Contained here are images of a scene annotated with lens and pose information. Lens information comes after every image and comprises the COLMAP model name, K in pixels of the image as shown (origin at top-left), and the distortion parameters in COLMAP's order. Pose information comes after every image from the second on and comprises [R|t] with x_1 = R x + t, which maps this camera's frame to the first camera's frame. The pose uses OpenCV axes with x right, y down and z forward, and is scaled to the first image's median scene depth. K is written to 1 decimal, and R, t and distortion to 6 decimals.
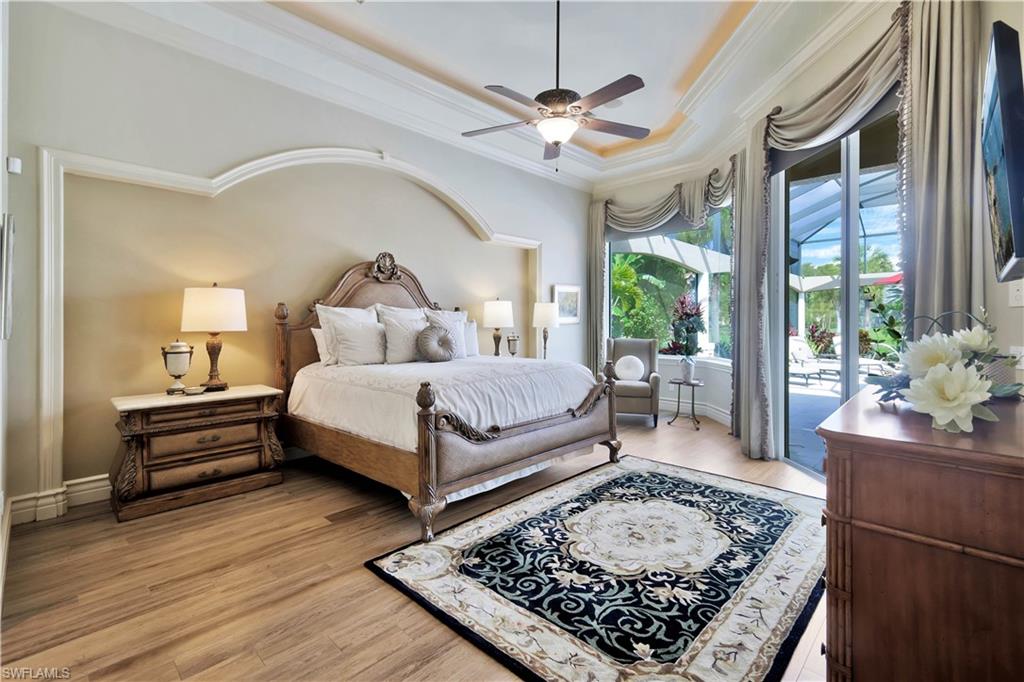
lens RADIAL K [[446.2, 0, 492.2], [0, 446.2, 324.0], [0, 0, 1]] dist [0.000160, 0.000881]
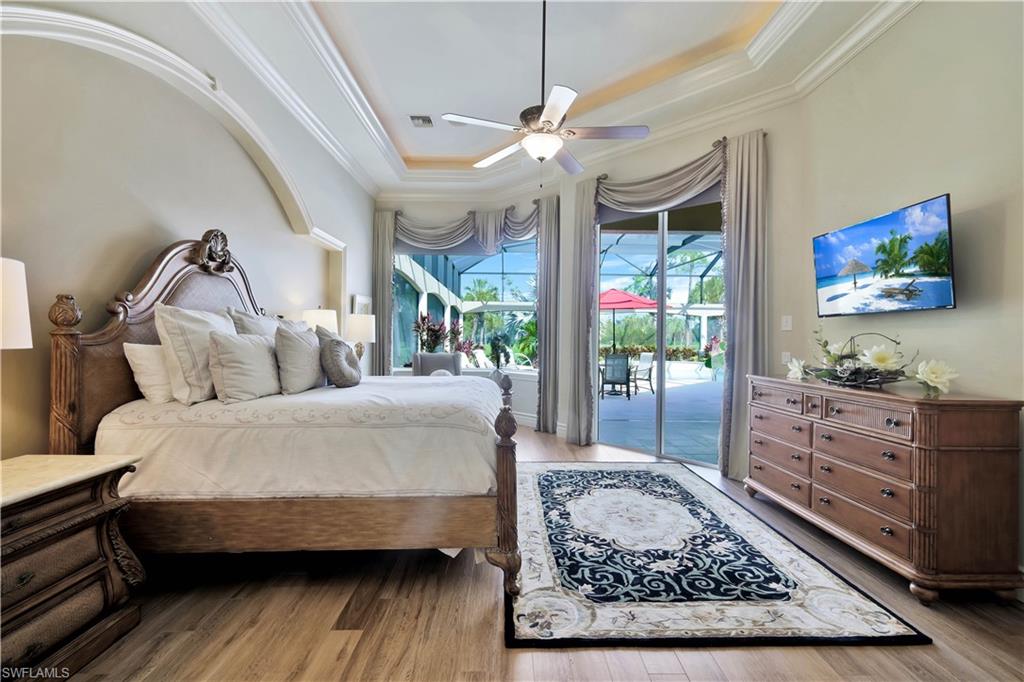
lens RADIAL K [[446.2, 0, 510.3], [0, 446.2, 339.9], [0, 0, 1]] dist [0.000160, 0.000881]
pose [[0.714302, 0.003787, 0.699828, -0.725151], [-0.005663, 0.999984, 0.000369, 0.003986], [-0.699815, -0.004227, 0.714312, 0.388169]]
